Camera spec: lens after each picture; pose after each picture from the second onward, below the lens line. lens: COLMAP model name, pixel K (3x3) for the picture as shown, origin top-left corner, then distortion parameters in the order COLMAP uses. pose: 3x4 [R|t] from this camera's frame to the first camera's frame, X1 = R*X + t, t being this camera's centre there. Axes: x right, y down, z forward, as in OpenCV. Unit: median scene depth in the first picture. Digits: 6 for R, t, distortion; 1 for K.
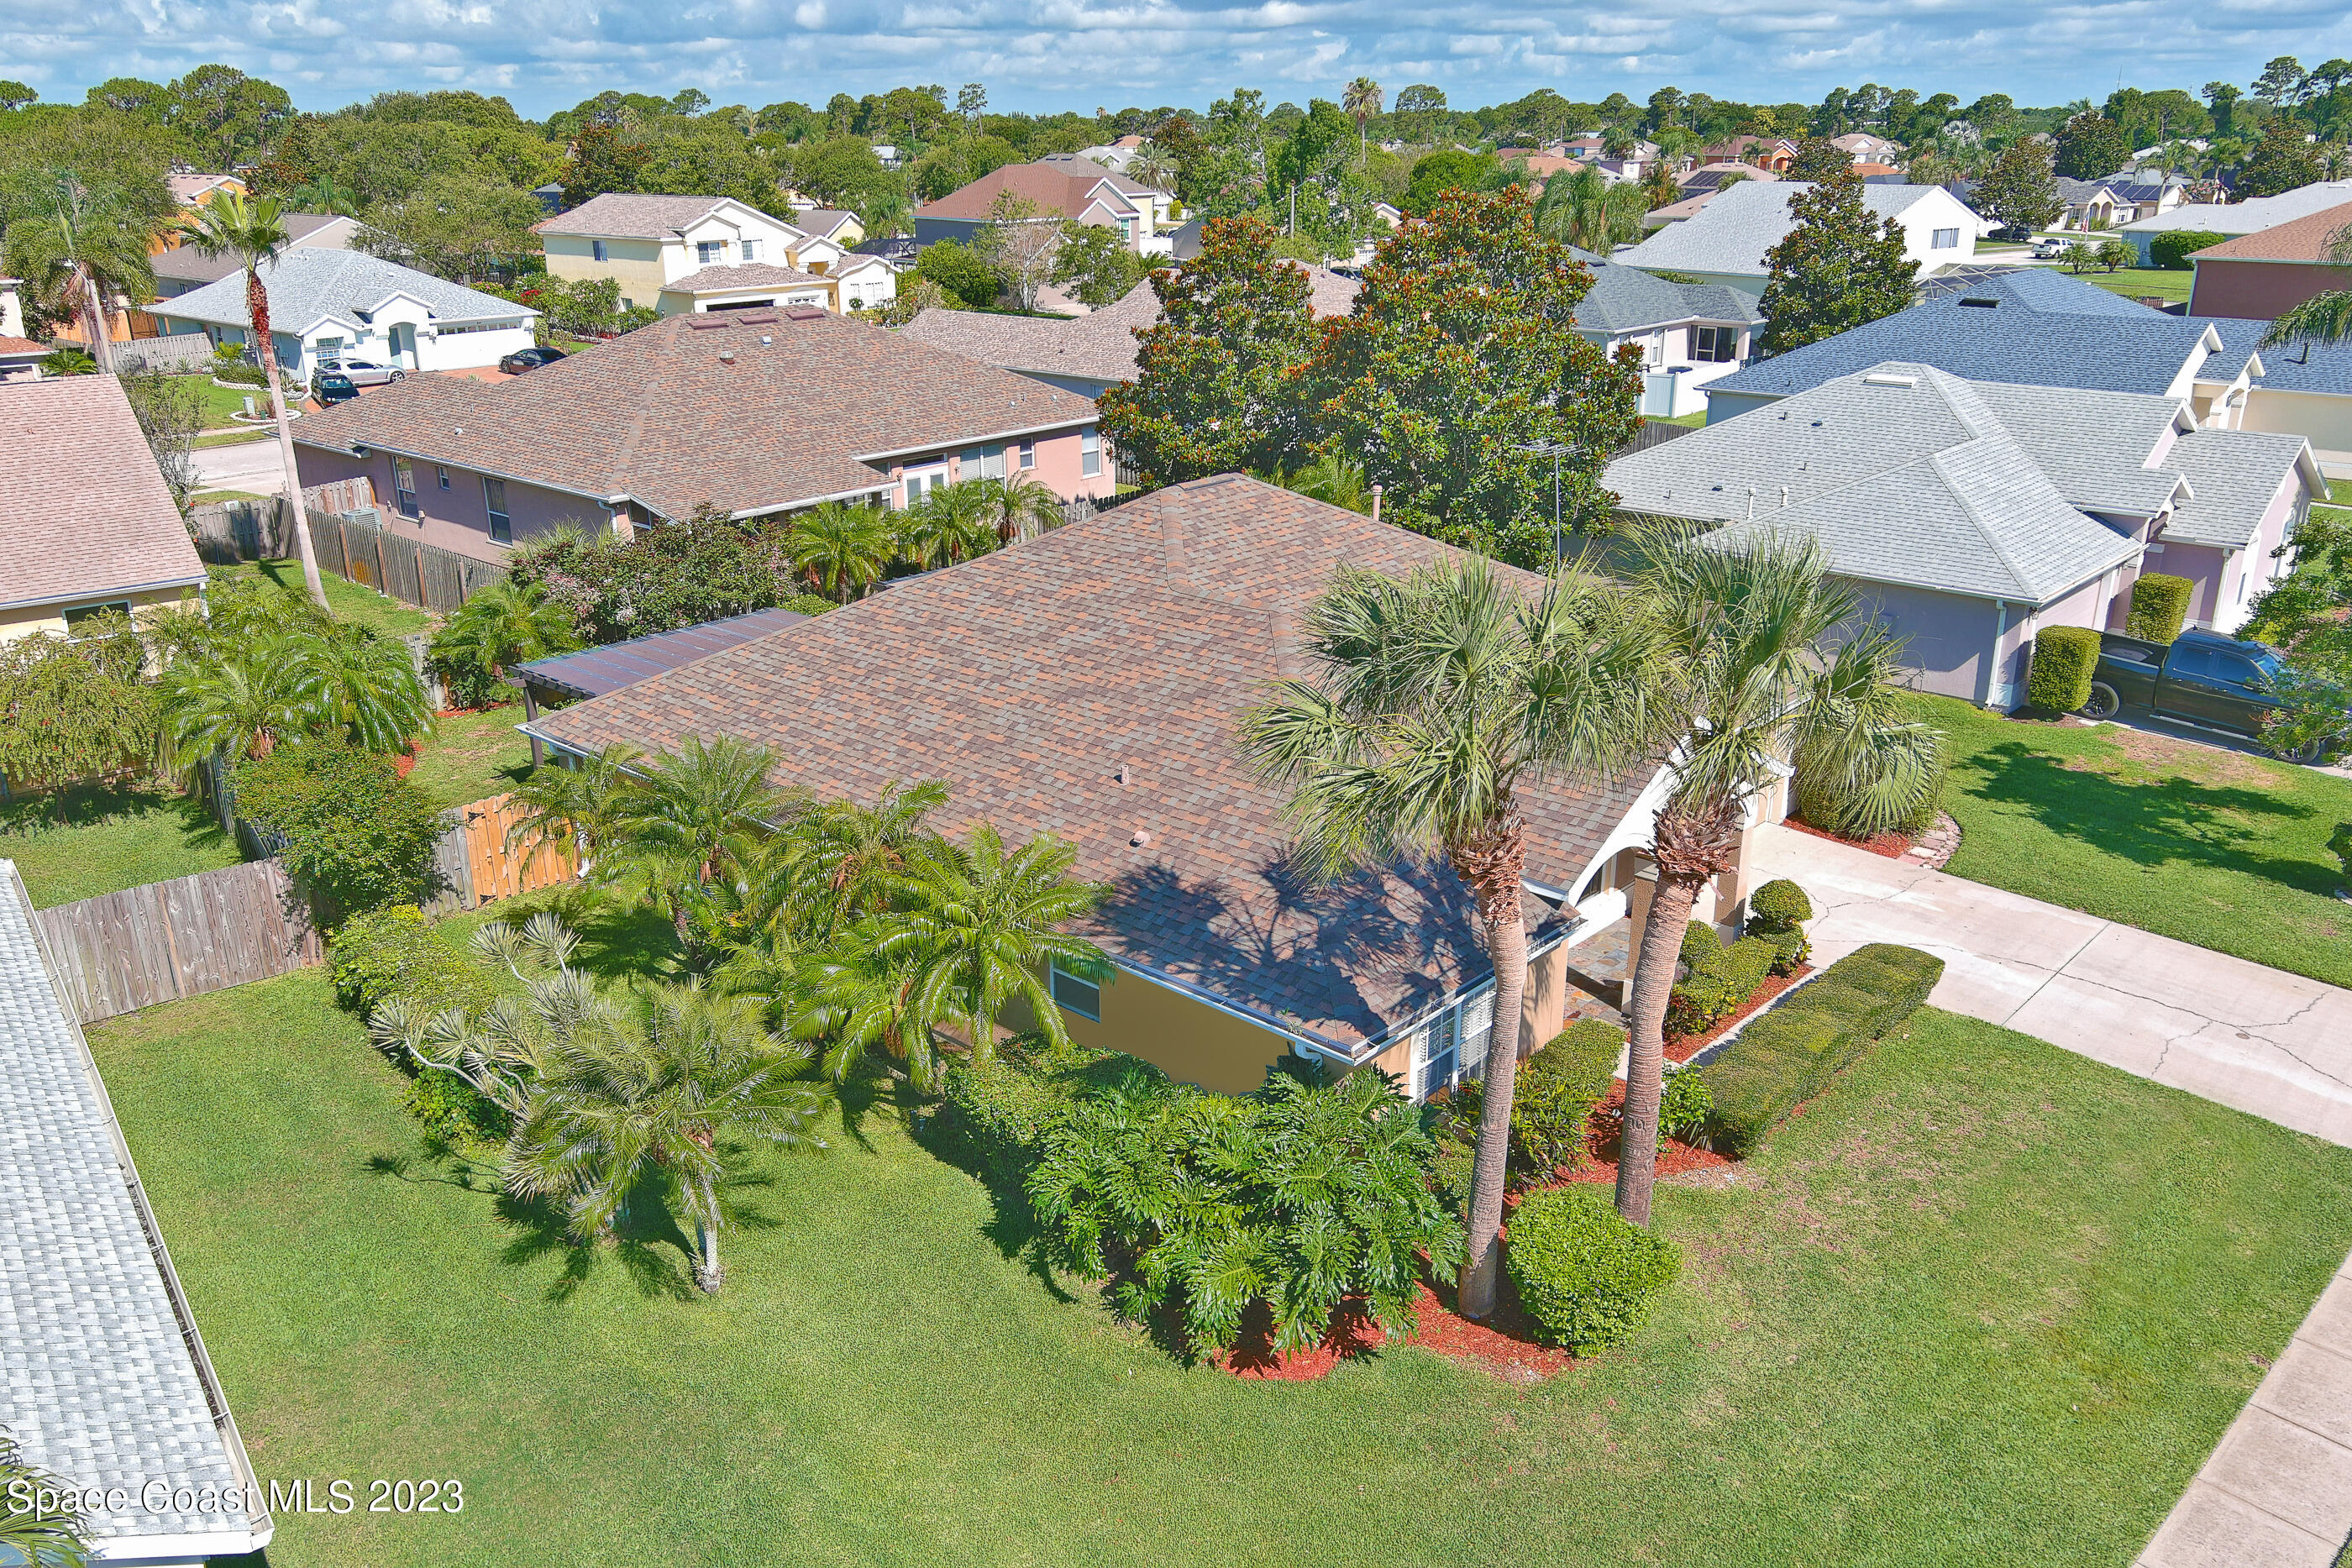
lens RADIAL K [[1836.8, 0, 1182.6], [0, 1836.8, 813.7], [0, 0, 1]] dist [0.019738, -0.008704]
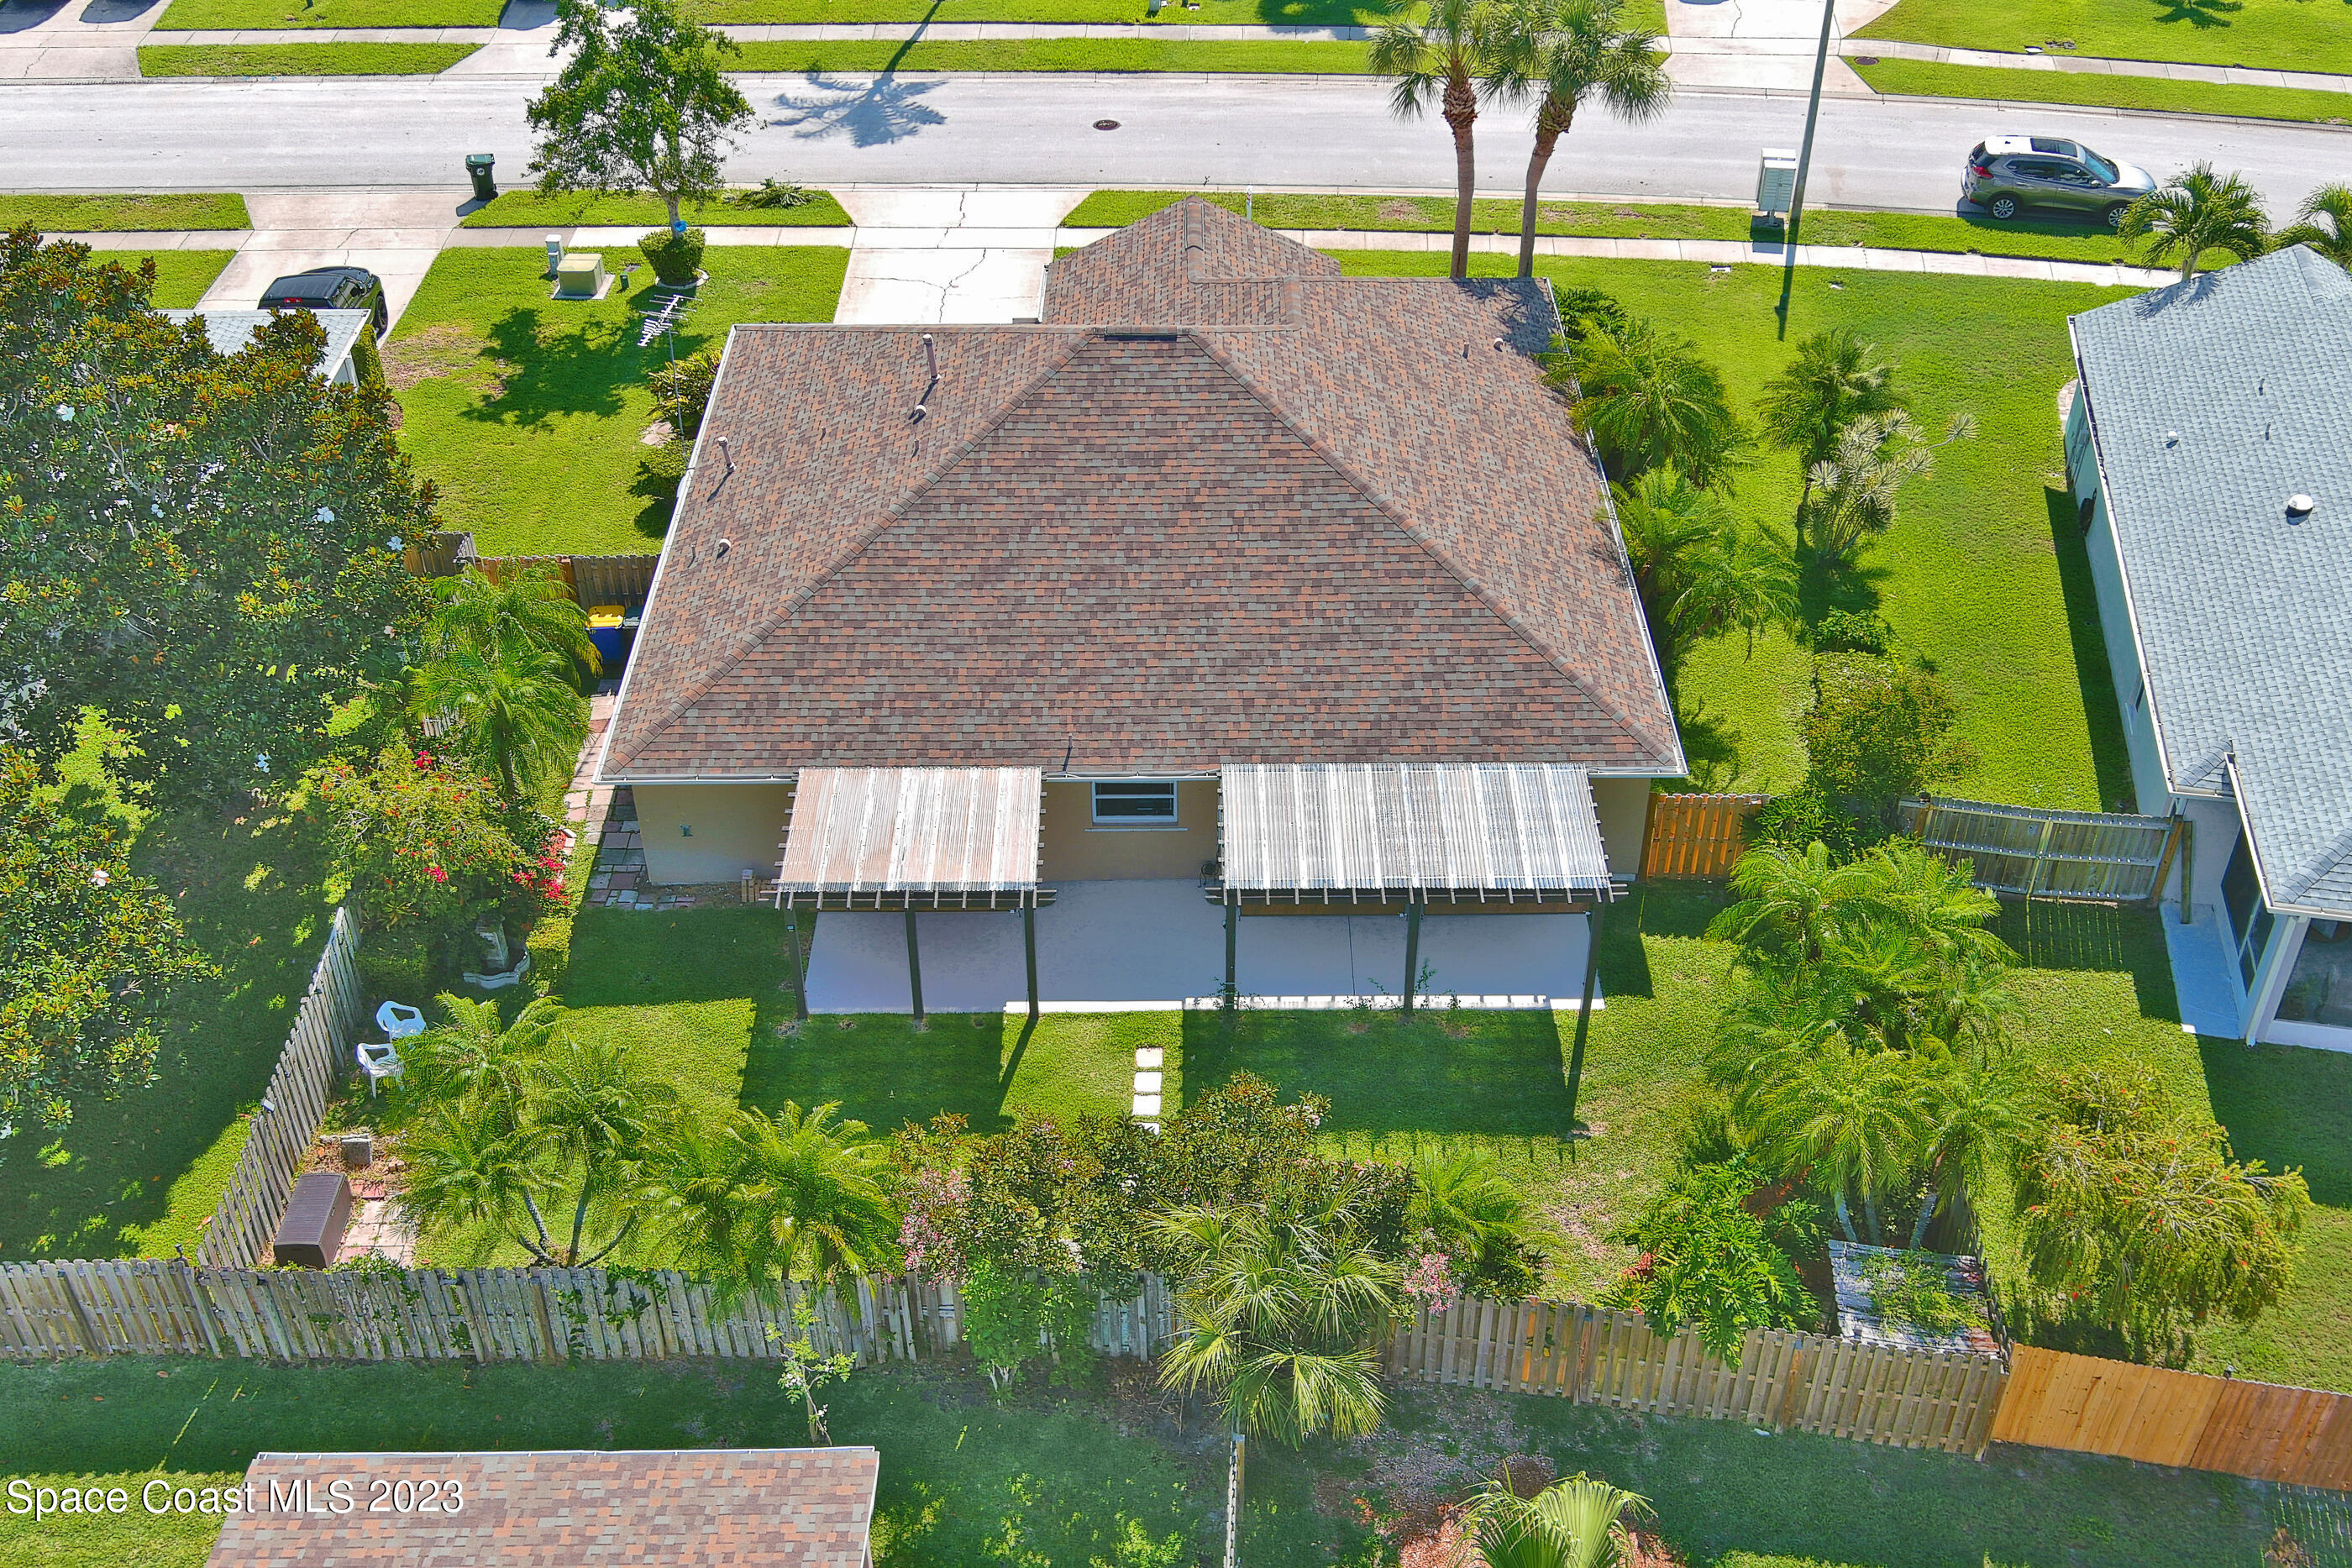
lens RADIAL K [[2358.1, 0, 1170.7], [0, 2358.1, 788.1], [0, 0, 1]] dist [0.040711, -0.023536]
pose [[-0.672347, -0.446500, 0.590413, -0.813949], [0.272327, 0.592465, 0.758171, -0.931054], [-0.688322, 0.670539, -0.276748, 1.375014]]
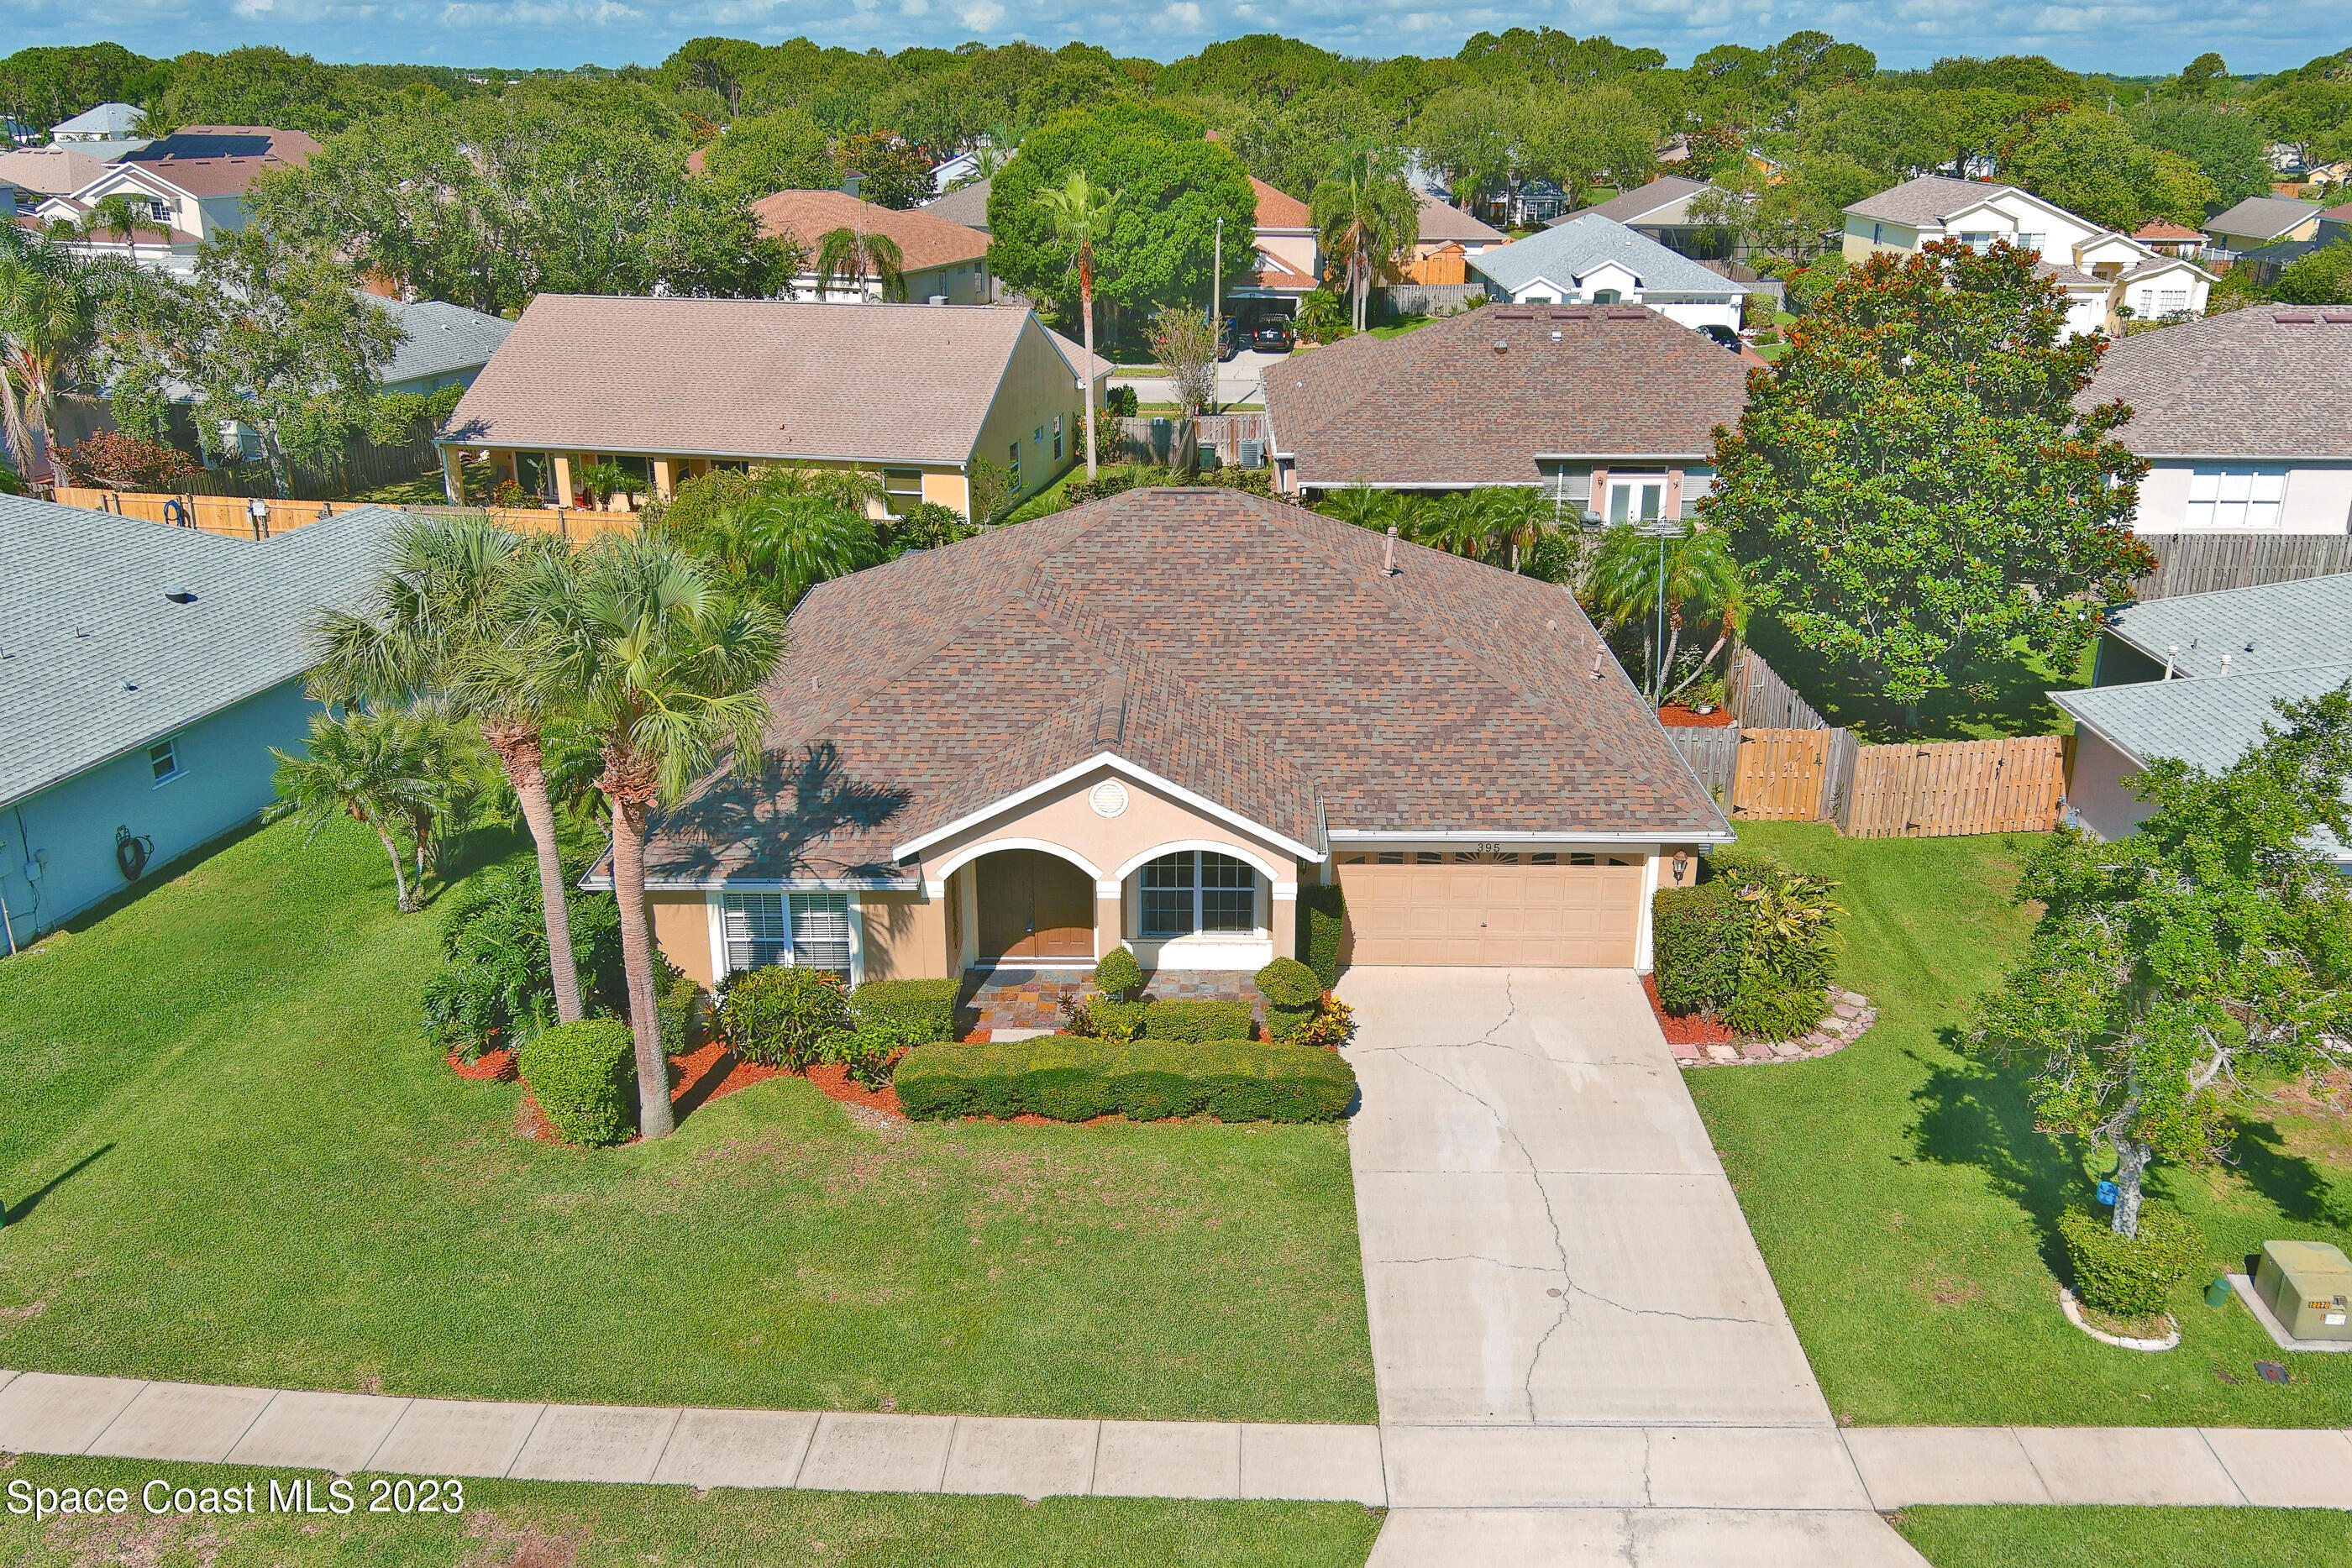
lens RADIAL K [[1959.6, 0, 1231.4], [0, 1959.6, 781.2], [0, 0, 1]] dist [0.059449, -0.101670]
pose [[0.677140, 0.261913, -0.687665, 0.804226], [-0.271792, 0.957451, 0.097035, -0.120144], [0.683821, 0.121196, 0.719514, 0.163725]]
